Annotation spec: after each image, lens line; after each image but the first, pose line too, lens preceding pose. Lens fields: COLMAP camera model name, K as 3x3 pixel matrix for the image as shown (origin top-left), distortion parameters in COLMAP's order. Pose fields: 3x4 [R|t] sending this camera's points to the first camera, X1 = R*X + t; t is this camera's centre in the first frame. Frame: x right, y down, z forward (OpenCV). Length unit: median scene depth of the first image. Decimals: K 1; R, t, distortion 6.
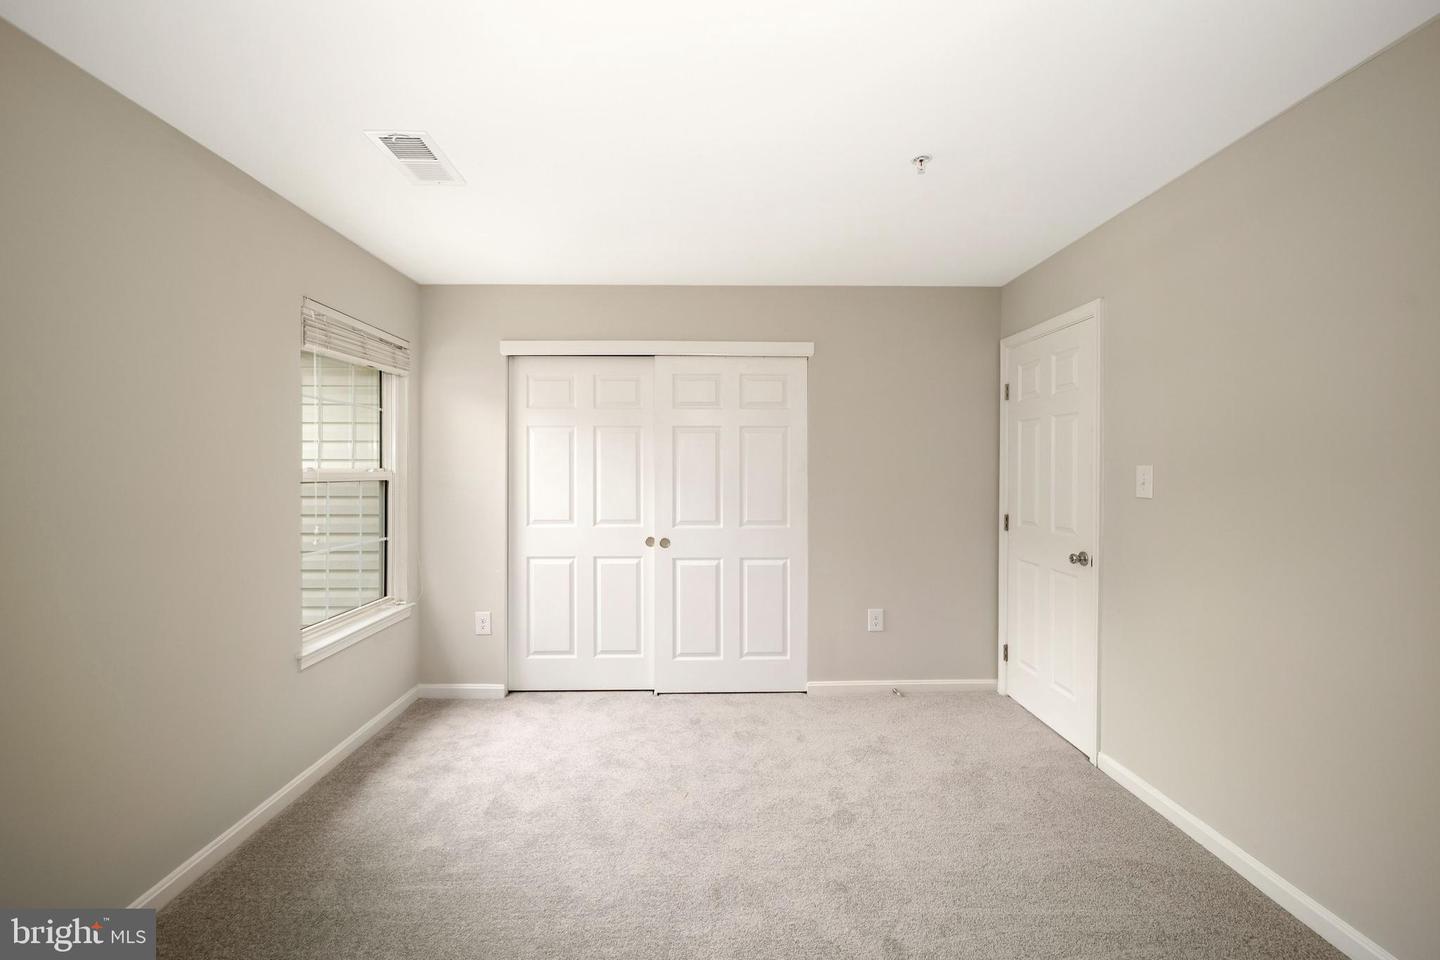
lens RADIAL K [[605.4, 0, 723.7], [0, 605.4, 473.6], [0, 0, 1]] dist [-0.004019, 0.002552]
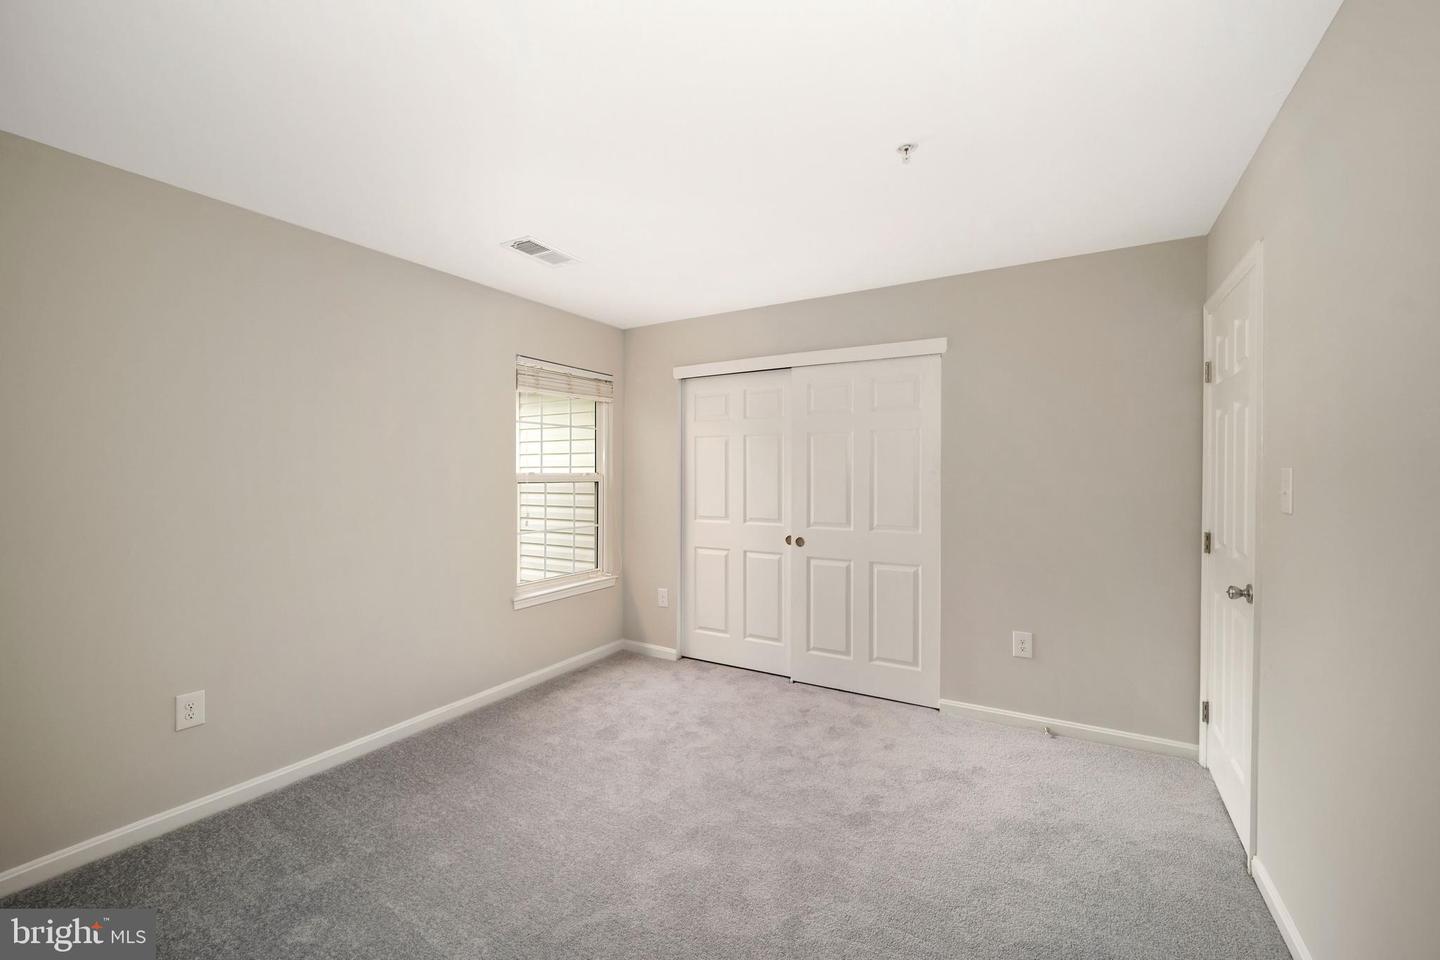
lens RADIAL K [[605.4, 0, 714.1], [0, 605.4, 481.8], [0, 0, 1]] dist [-0.004019, 0.002552]
pose [[0.839502, 0.006658, -0.543315, 0.457384], [-0.002775, 0.999964, 0.007966, 0.000337], [0.543349, -0.005180, 0.839491, 0.026393]]
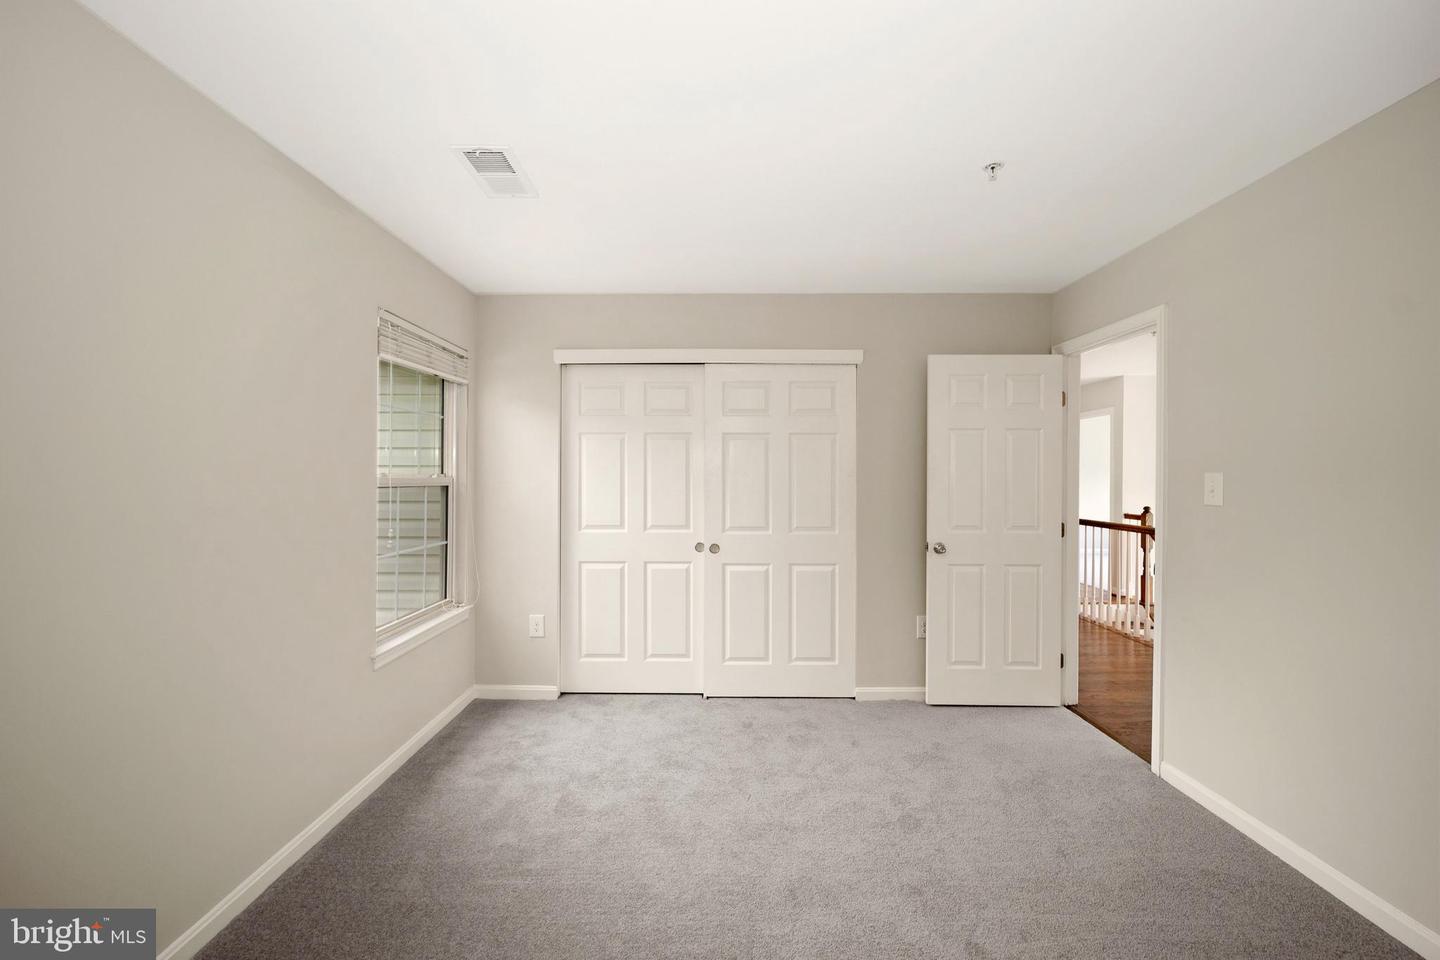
lens RADIAL K [[605.4, 0, 721.5], [0, 605.4, 479.5], [0, 0, 1]] dist [-0.004019, 0.002552]
pose [[0.999524, 0.001971, -0.030776, -0.070154], [-0.001963, 0.999998, 0.000298, -0.000789], [0.030777, -0.000238, 0.999526, -0.011754]]
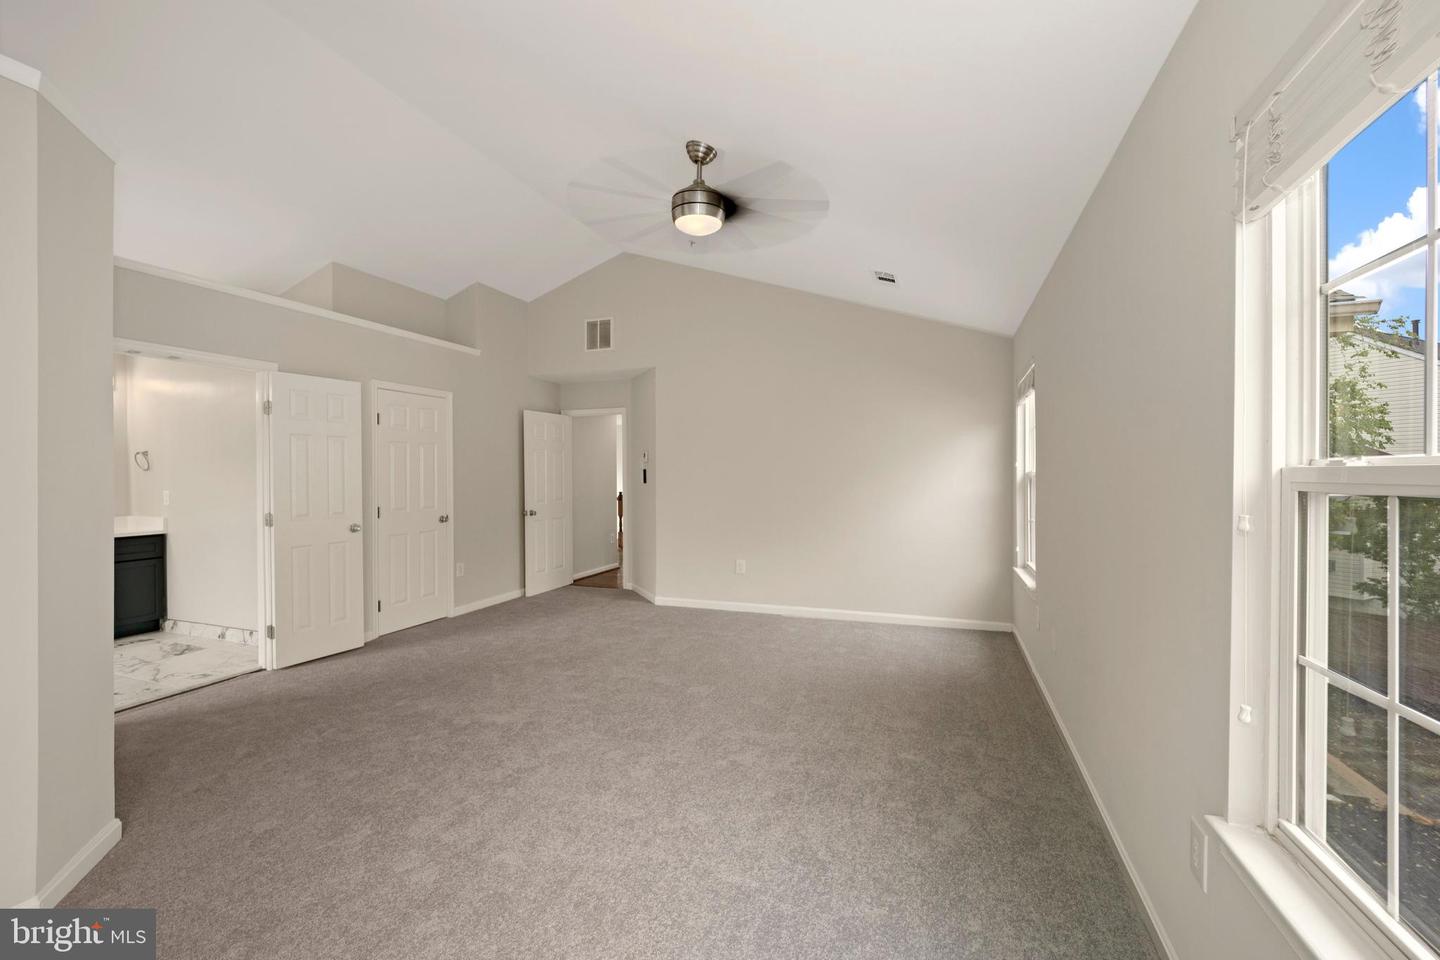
lens RADIAL K [[605.4, 0, 719.5], [0, 605.4, 480.5], [0, 0, 1]] dist [-0.004019, 0.002552]
pose [[0.373924, -0.001940, 0.927457, -1.200486], [-0.004801, 0.999980, 0.004028, 0.001229], [-0.927447, -0.005959, 0.373907, -0.235573]]
